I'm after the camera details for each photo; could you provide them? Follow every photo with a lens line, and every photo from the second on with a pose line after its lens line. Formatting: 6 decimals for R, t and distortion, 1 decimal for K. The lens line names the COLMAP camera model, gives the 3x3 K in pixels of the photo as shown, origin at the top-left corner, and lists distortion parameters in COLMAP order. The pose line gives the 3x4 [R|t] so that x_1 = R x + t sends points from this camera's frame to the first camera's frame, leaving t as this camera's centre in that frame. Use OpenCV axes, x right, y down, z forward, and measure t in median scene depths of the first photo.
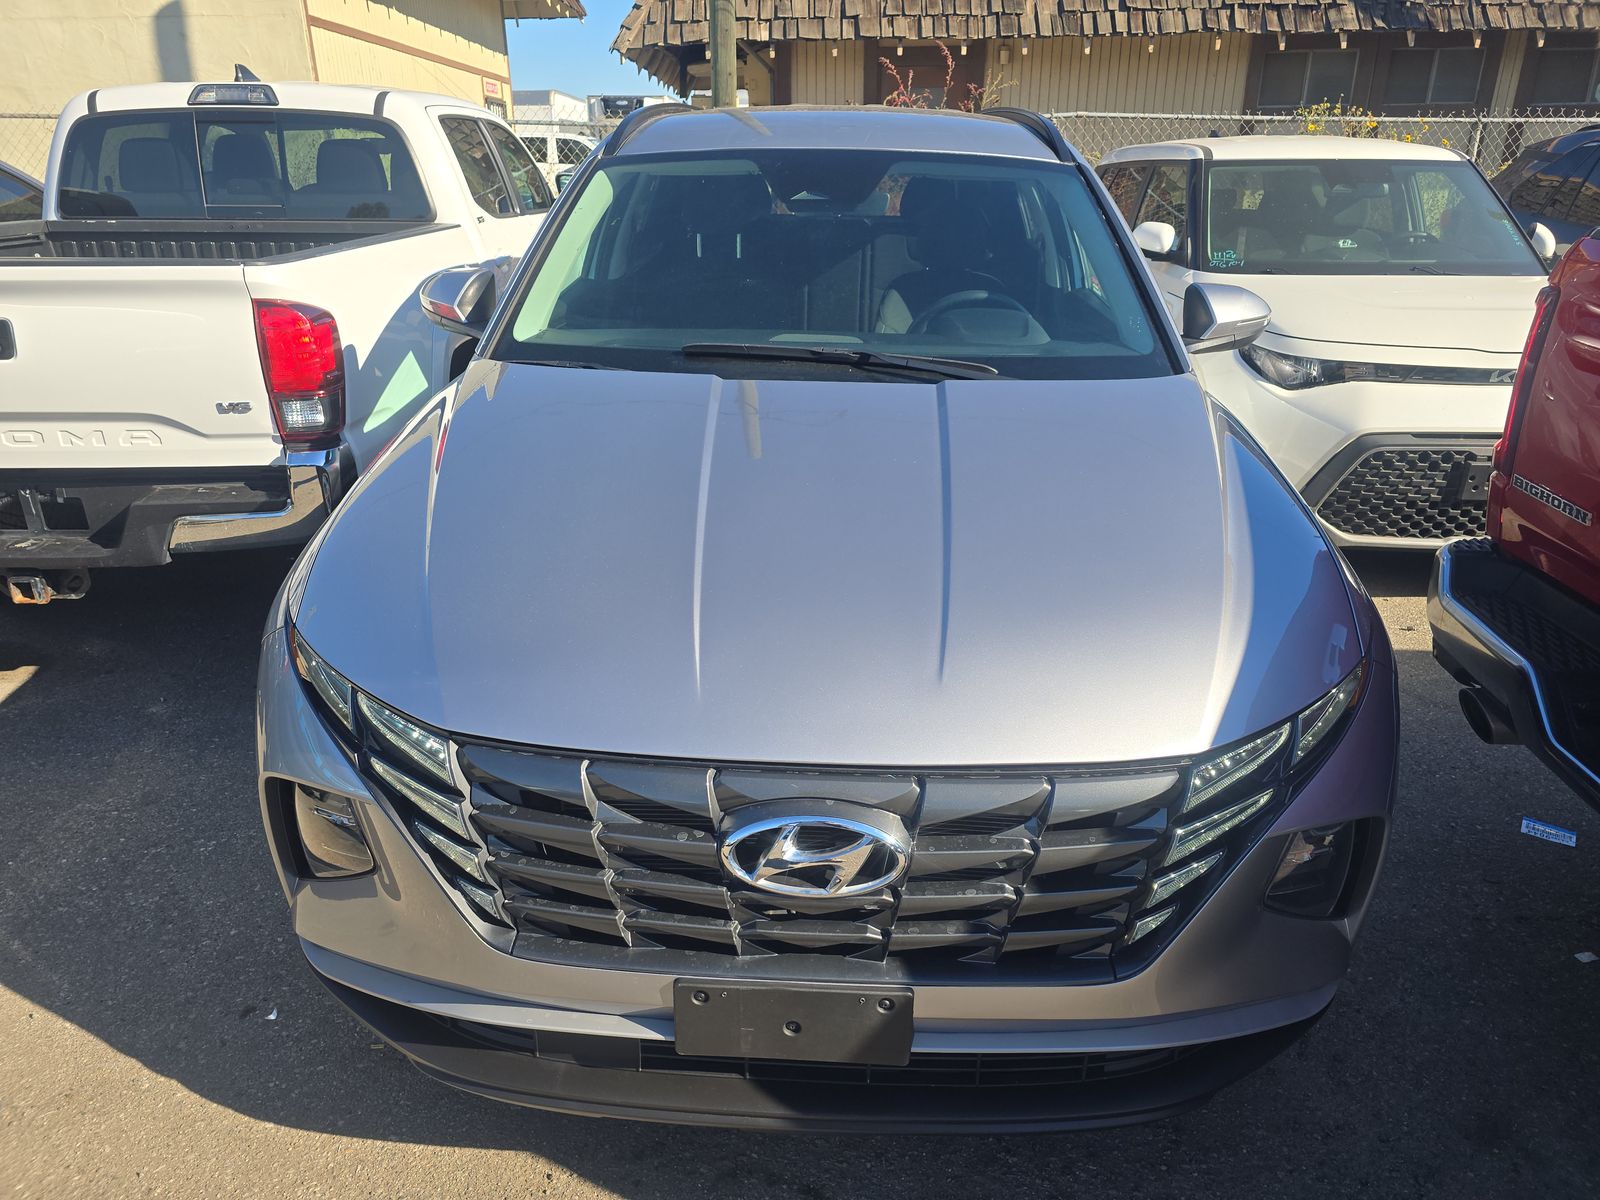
lens RADIAL K [[1072.7, 0, 791.9], [0, 1072.7, 605.4], [0, 0, 1]] dist [0.022005, -0.008084]
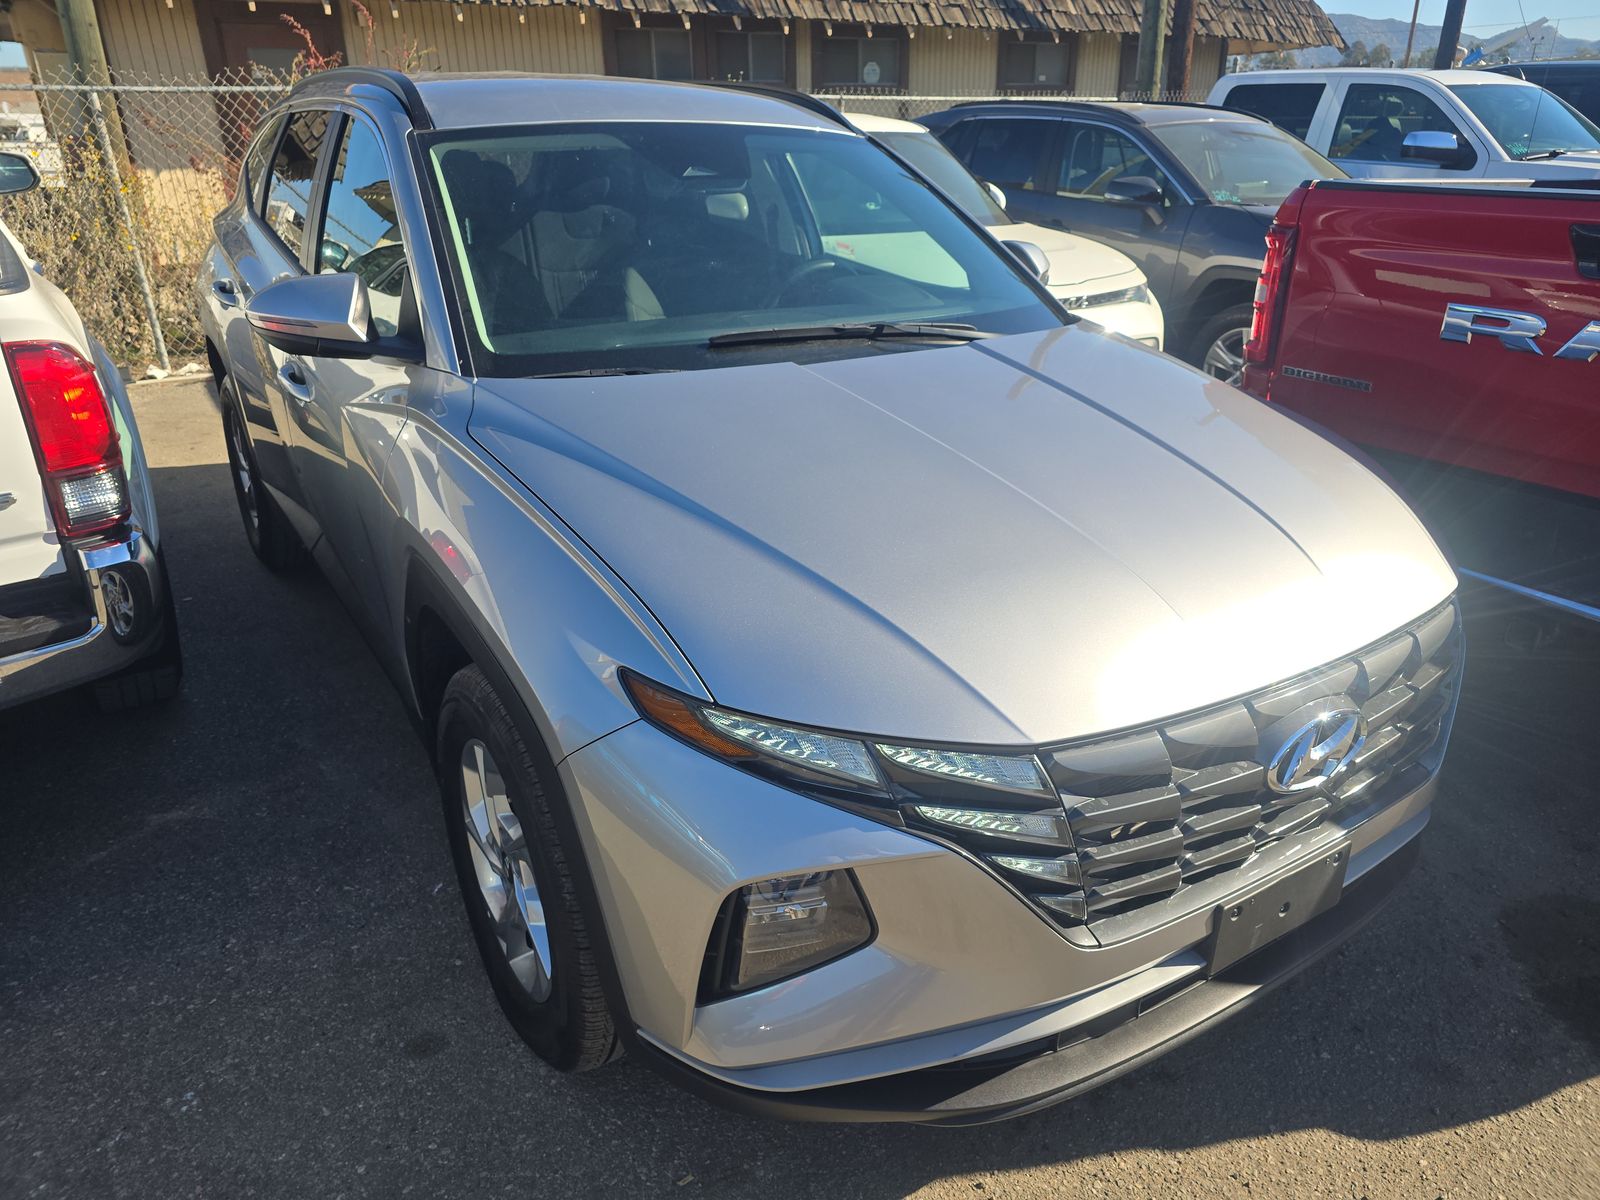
lens RADIAL K [[1072.7, 0, 791.9], [0, 1072.7, 605.4], [0, 0, 1]] dist [0.022005, -0.008084]
pose [[0.822289, -0.235806, 0.517915, -0.247251], [0.223626, 0.970789, 0.086950, -0.034700], [-0.523289, 0.044321, 0.851002, 0.077314]]
